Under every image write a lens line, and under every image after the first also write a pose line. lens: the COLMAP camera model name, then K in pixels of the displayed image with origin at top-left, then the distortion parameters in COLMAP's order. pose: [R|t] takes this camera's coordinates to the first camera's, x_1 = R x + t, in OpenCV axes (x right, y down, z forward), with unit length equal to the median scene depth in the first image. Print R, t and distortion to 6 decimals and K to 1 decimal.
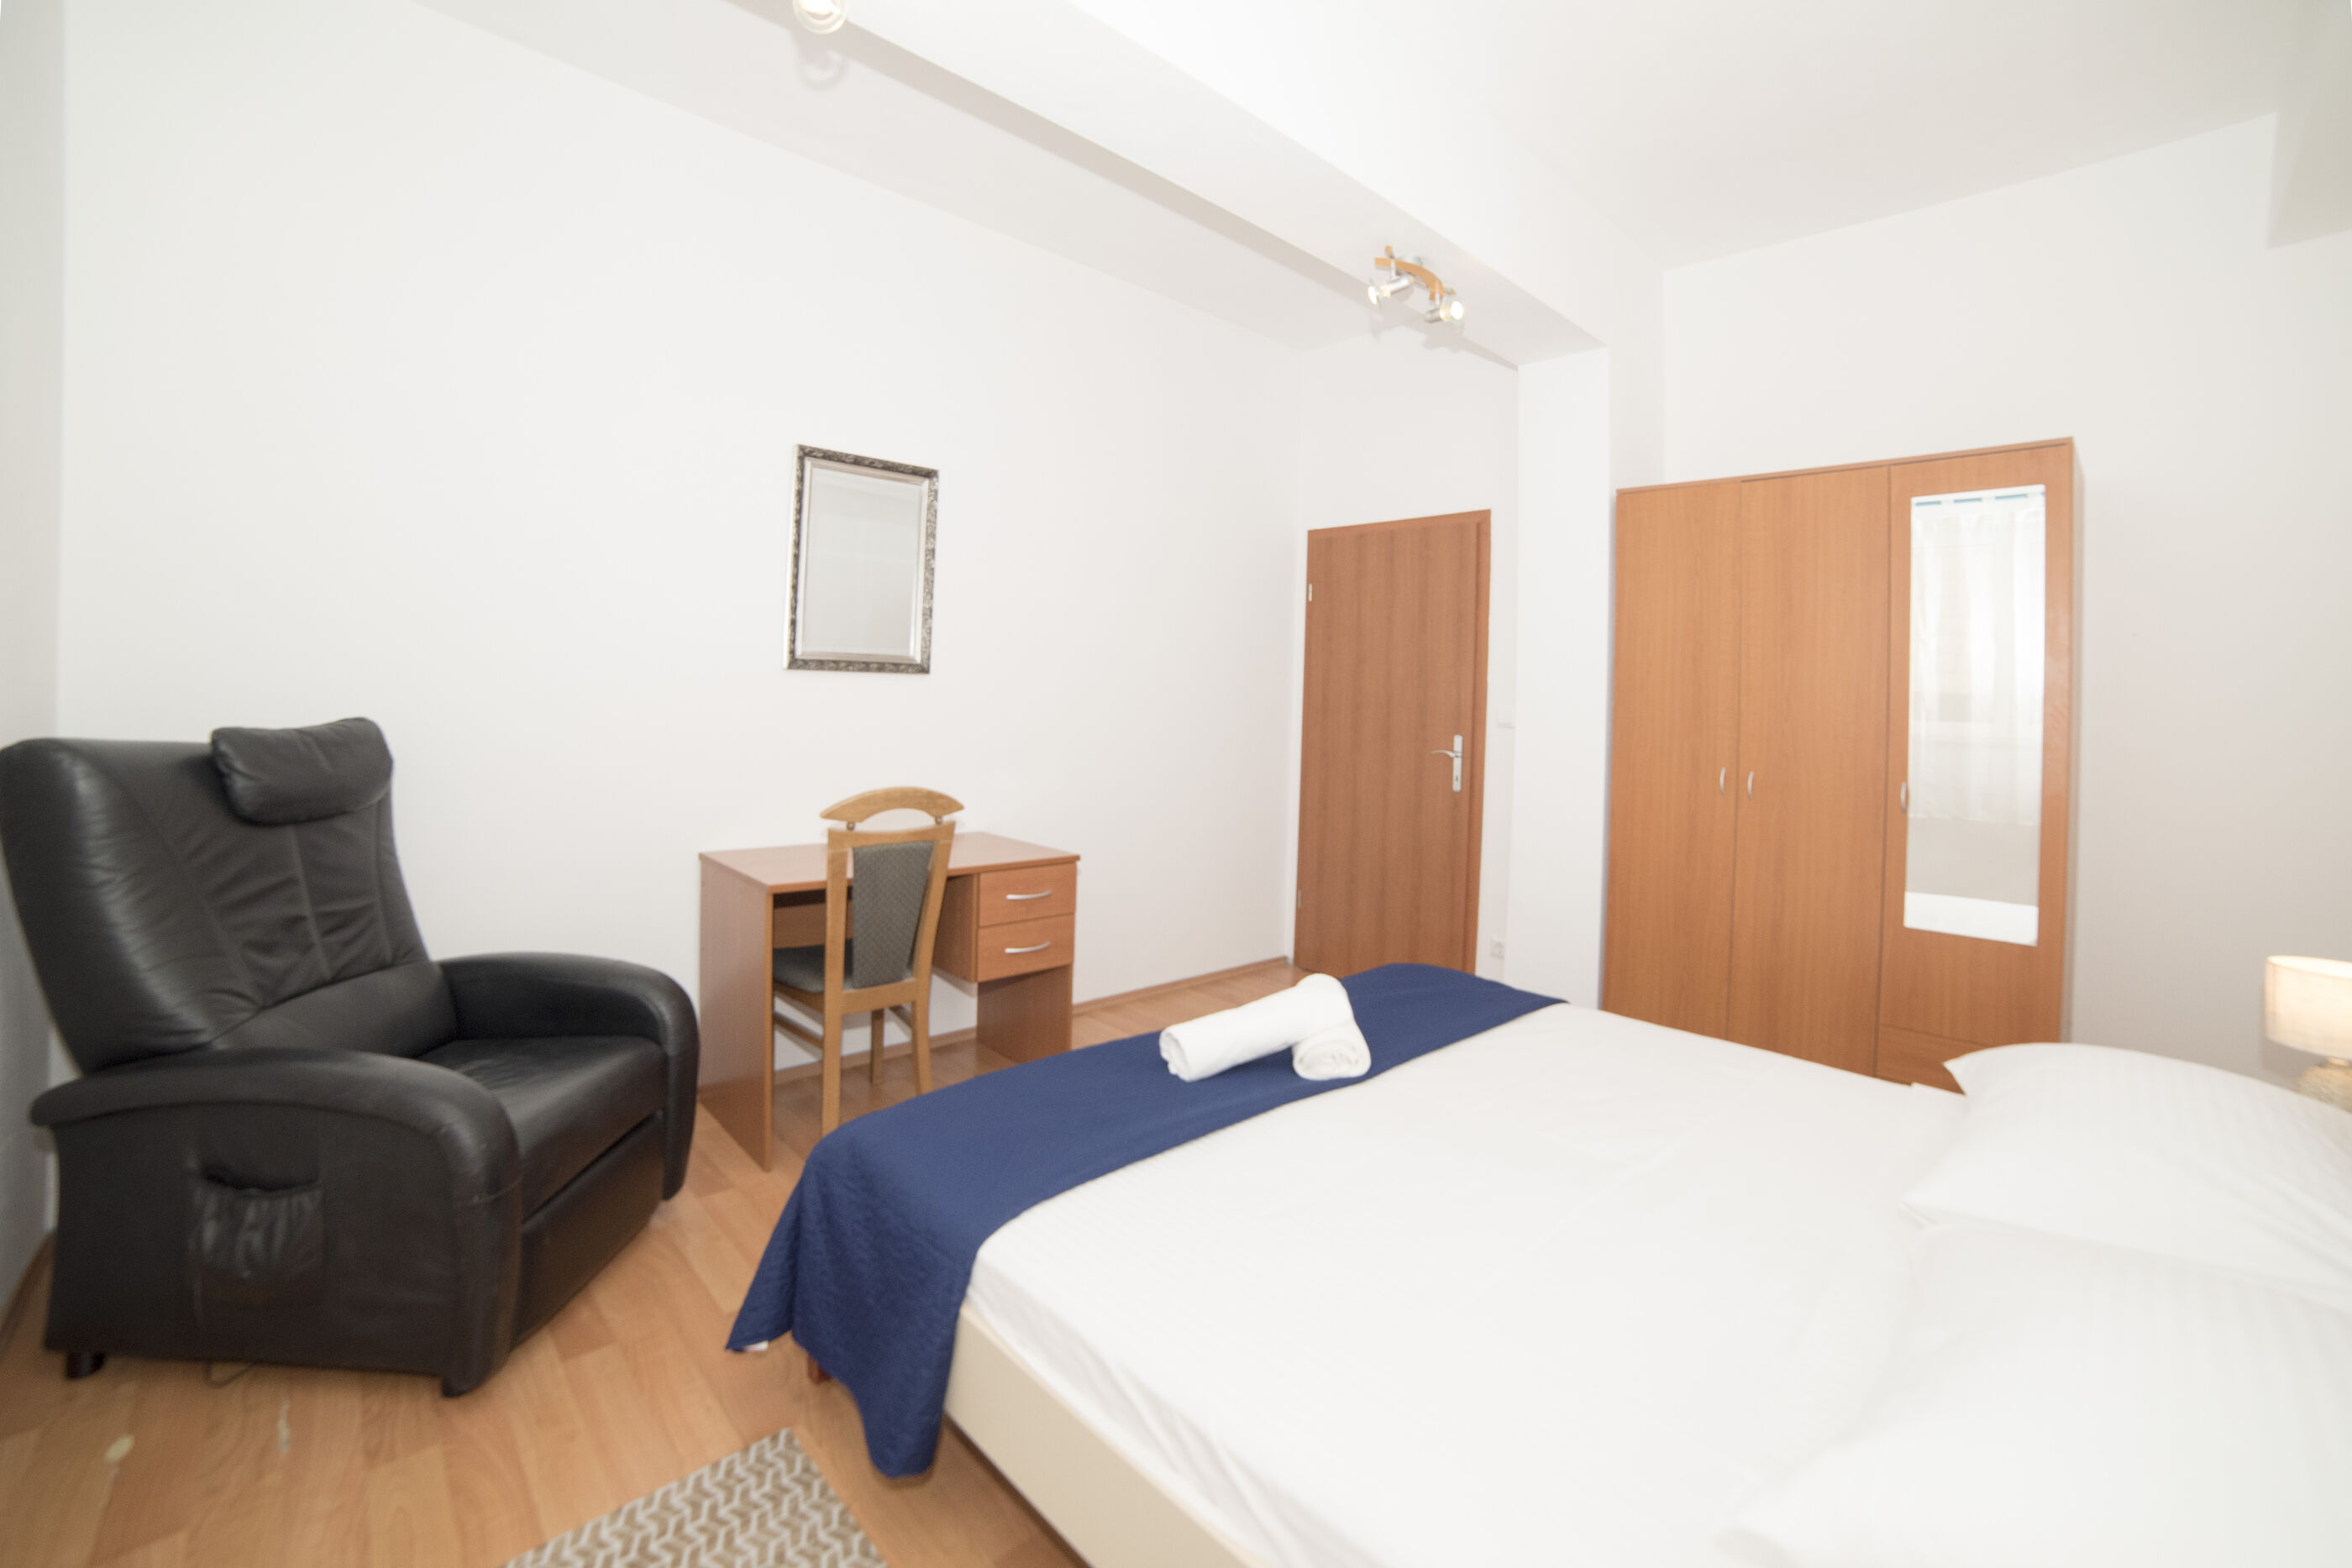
lens RADIAL K [[1032.9, 0, 1176.0], [0, 1032.9, 784.0], [0, 0, 1]] dist [-0.054698, 0.001143]
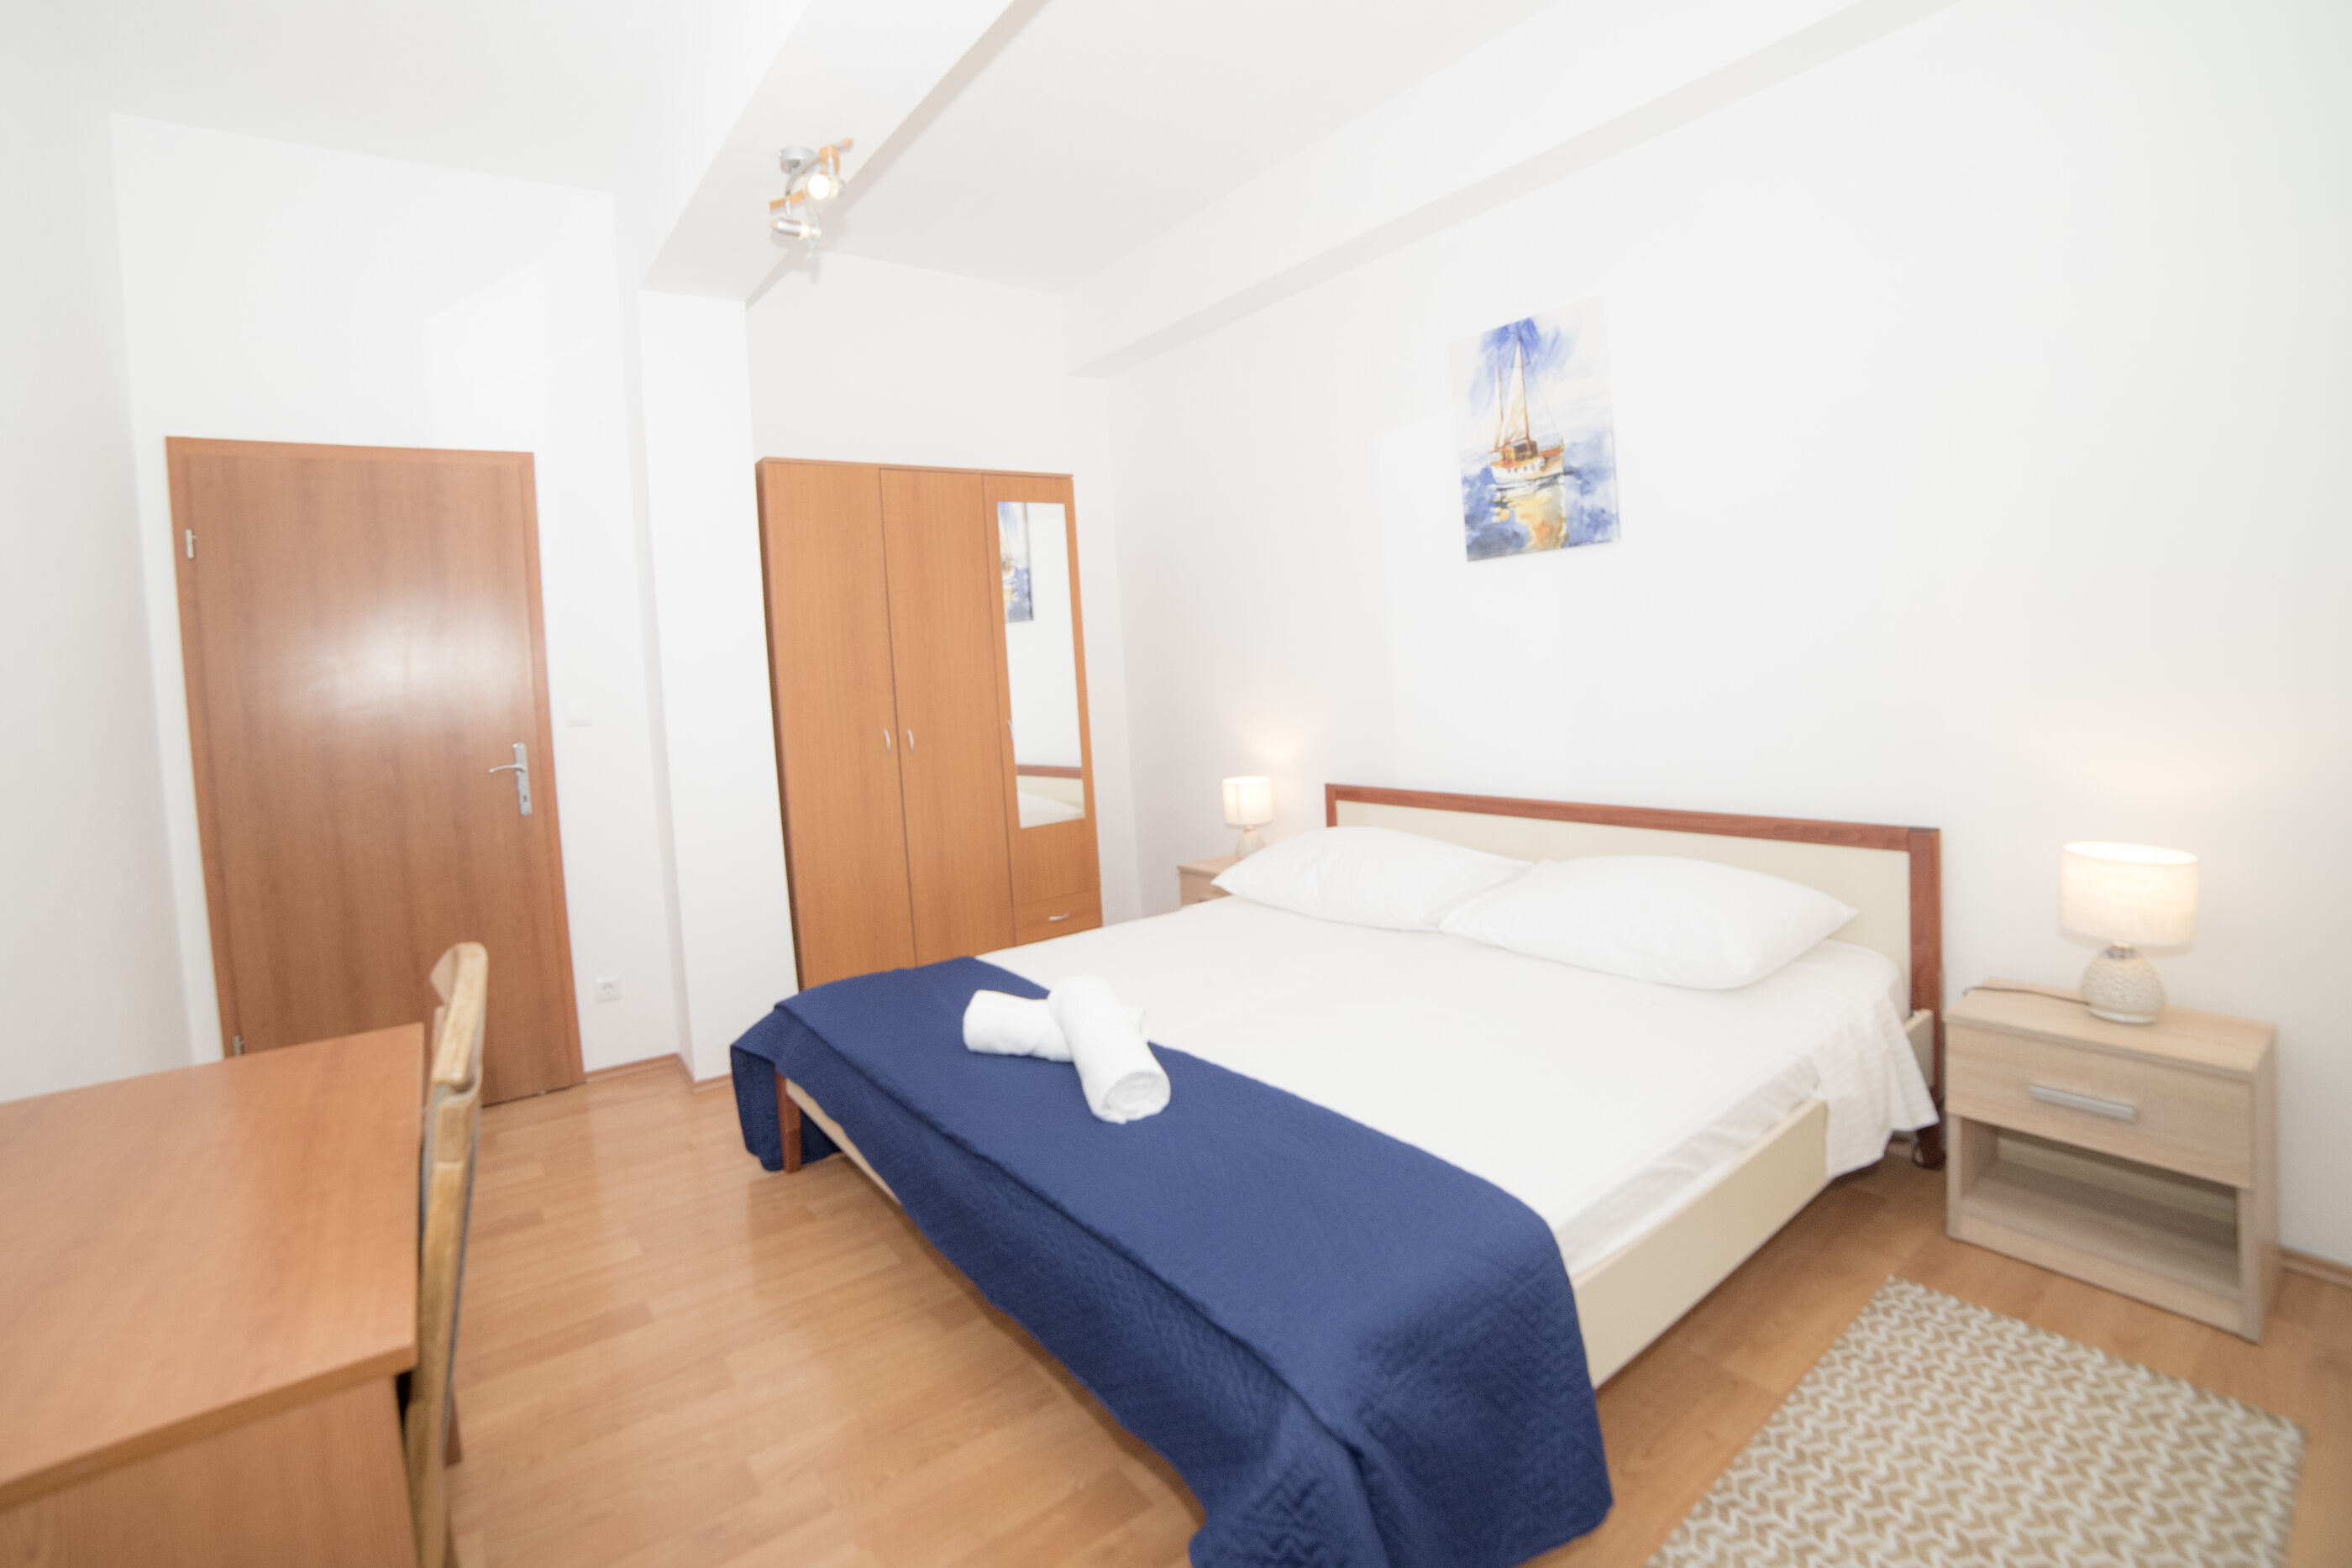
lens RADIAL K [[1078.1, 0, 1073.7], [0, 1078.1, 780.7], [0, 0, 1]] dist [-0.057453, 0.000604]
pose [[0.153497, -0.137643, 0.978516, -0.610129], [0.146883, 0.982428, 0.115152, -0.067845], [-0.977171, 0.126052, 0.171017, 0.638156]]
